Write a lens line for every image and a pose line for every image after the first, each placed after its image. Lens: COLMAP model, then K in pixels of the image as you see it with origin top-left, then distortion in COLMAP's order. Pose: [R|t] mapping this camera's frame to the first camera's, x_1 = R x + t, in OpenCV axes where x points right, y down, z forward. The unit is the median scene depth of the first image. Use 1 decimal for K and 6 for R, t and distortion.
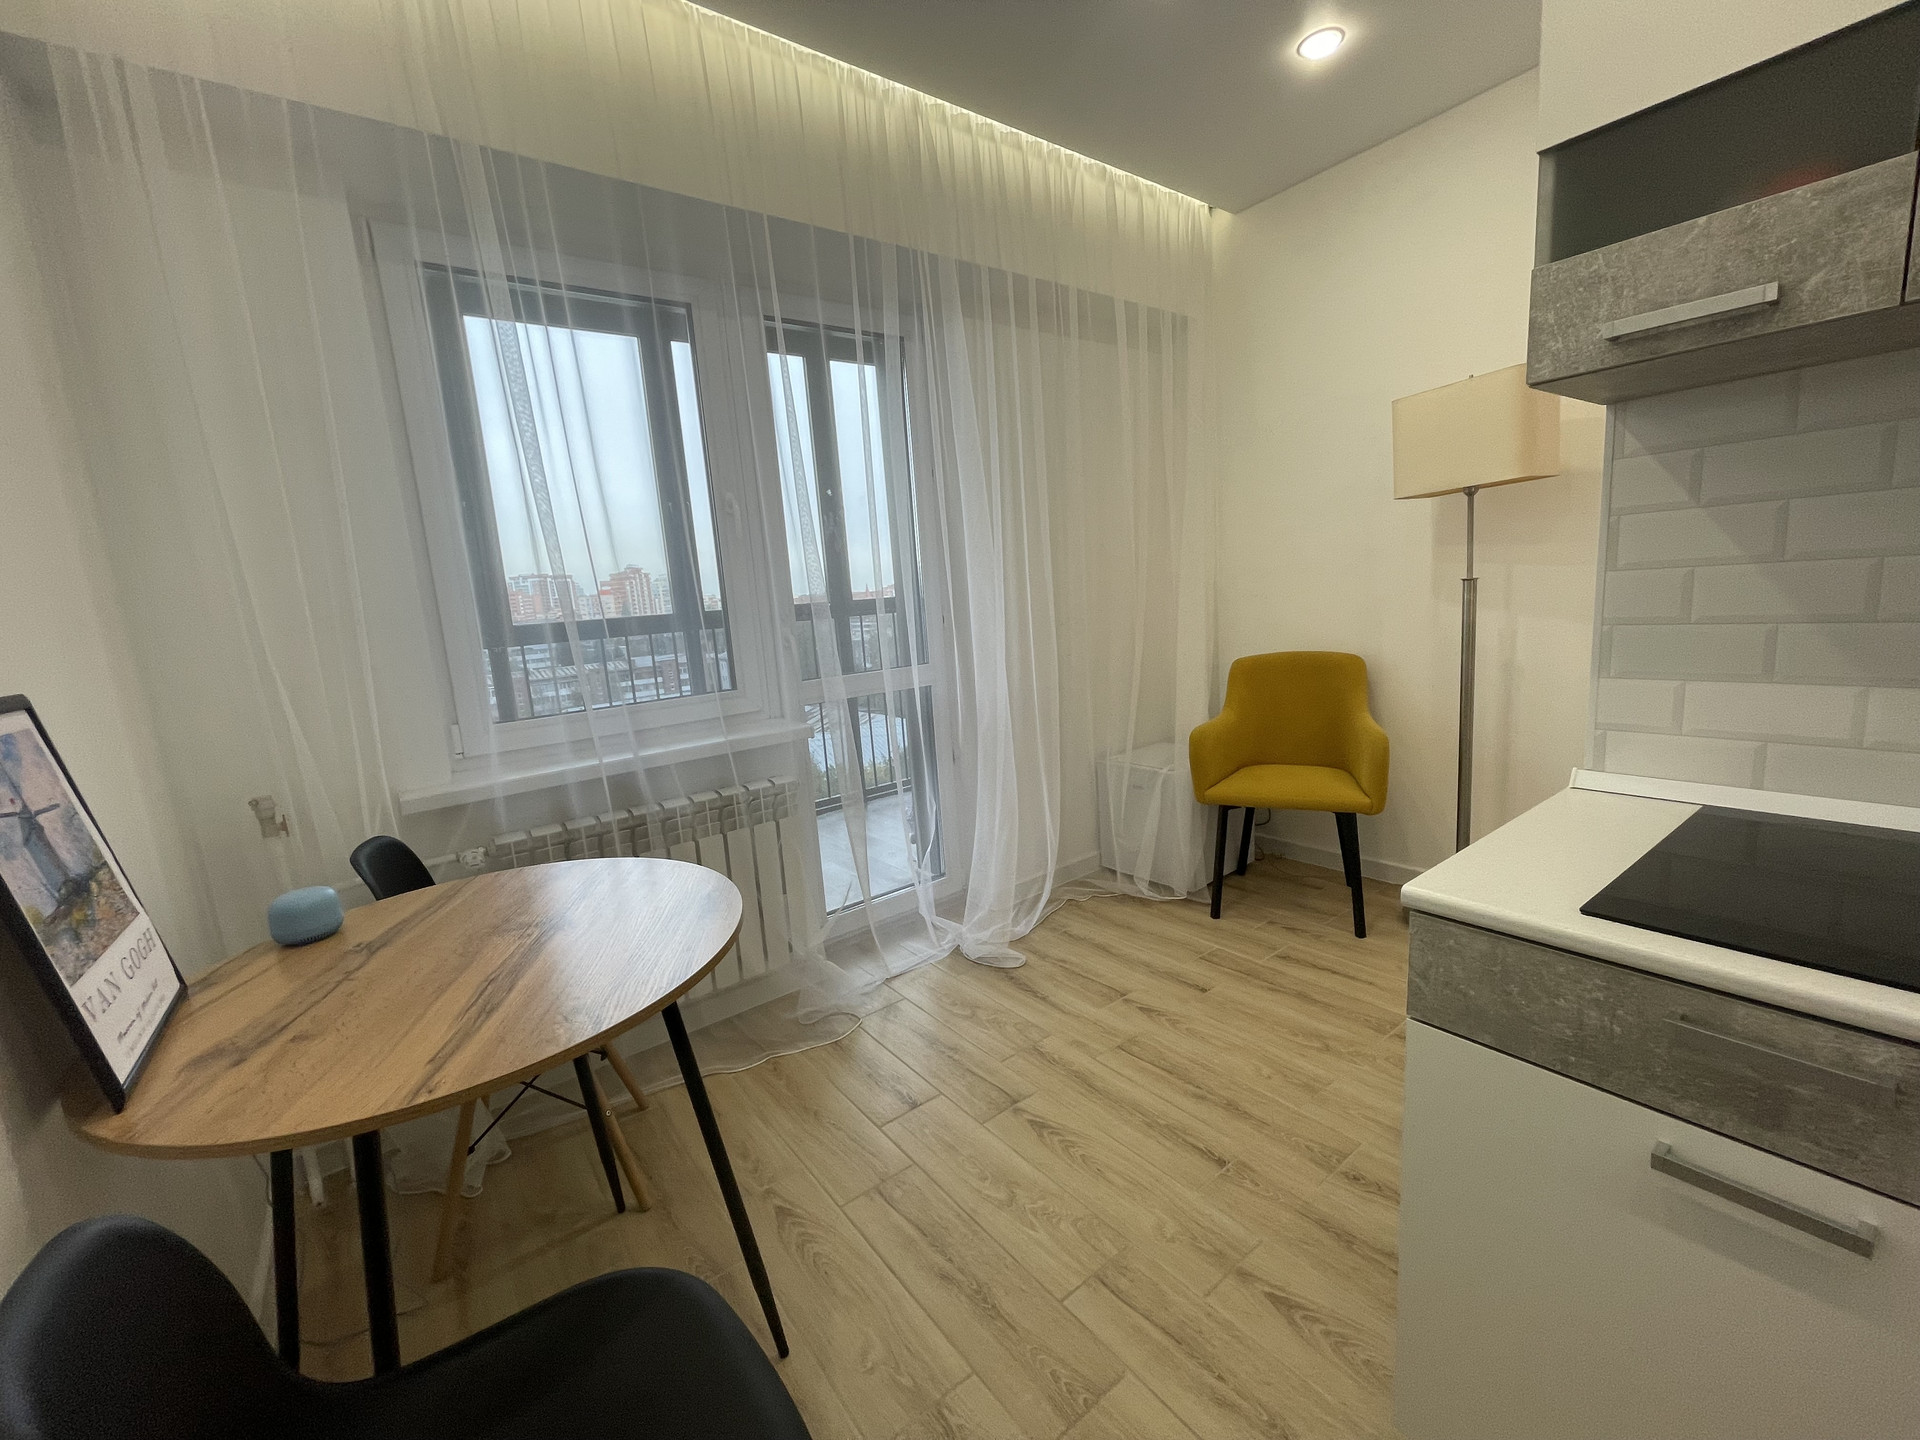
lens RADIAL K [[779.4, 0, 964.9], [0, 779.4, 724.0], [0, 0, 1]] dist [-0.010405, 0.002071]
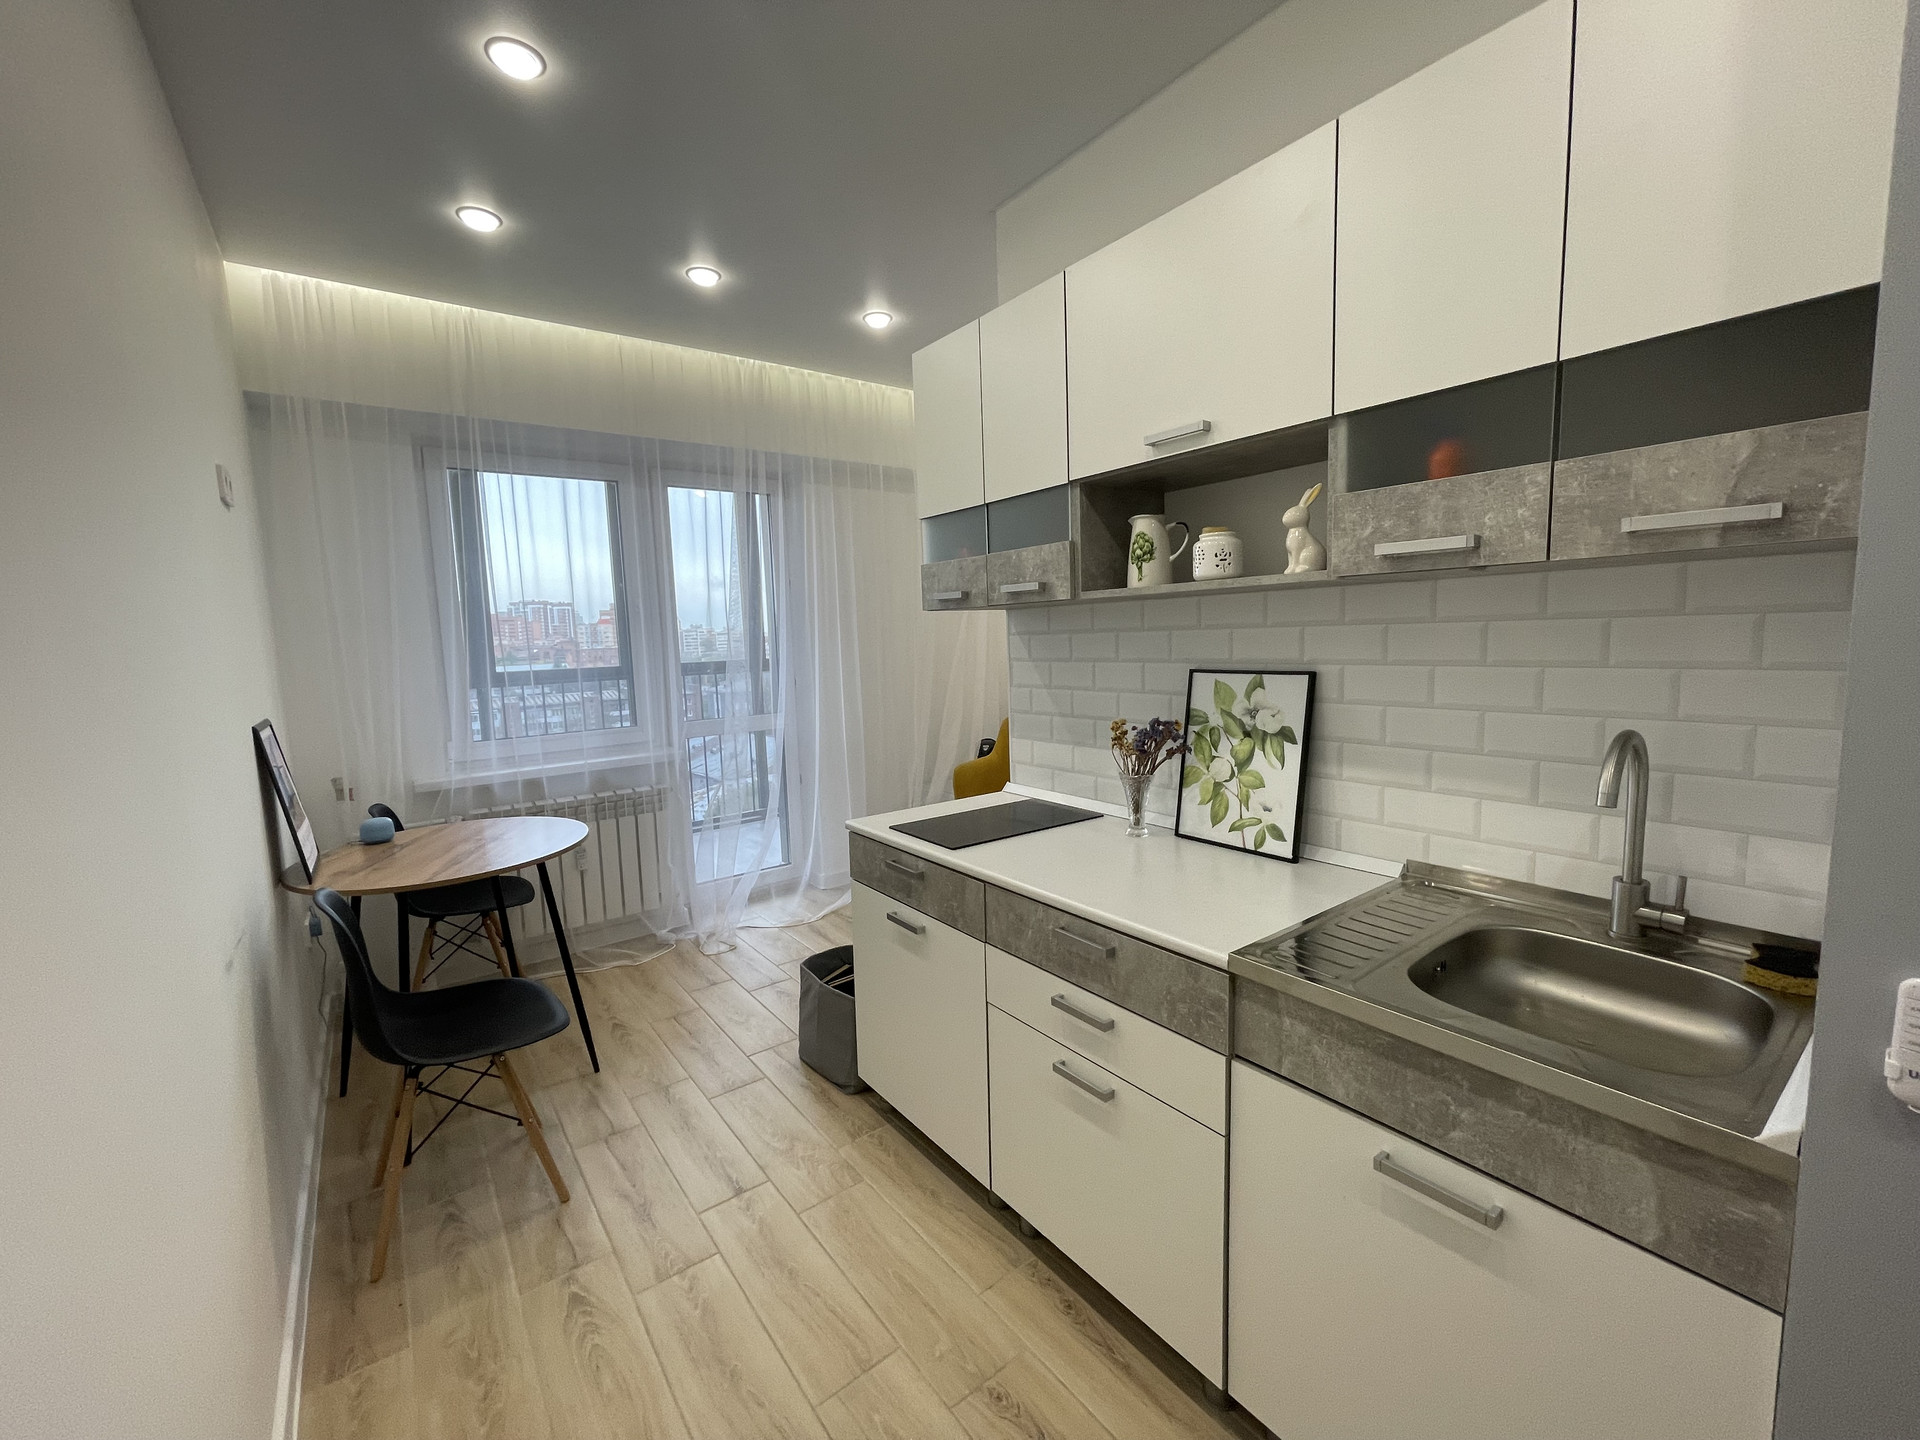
lens RADIAL K [[779.4, 0, 965.1], [0, 779.4, 723.4], [0, 0, 1]] dist [-0.010405, 0.002071]
pose [[0.999252, 0.037884, 0.007808, 0.397002], [-0.037399, 0.997787, -0.054970, 0.011166], [-0.009873, 0.054637, 0.998457, -0.619722]]
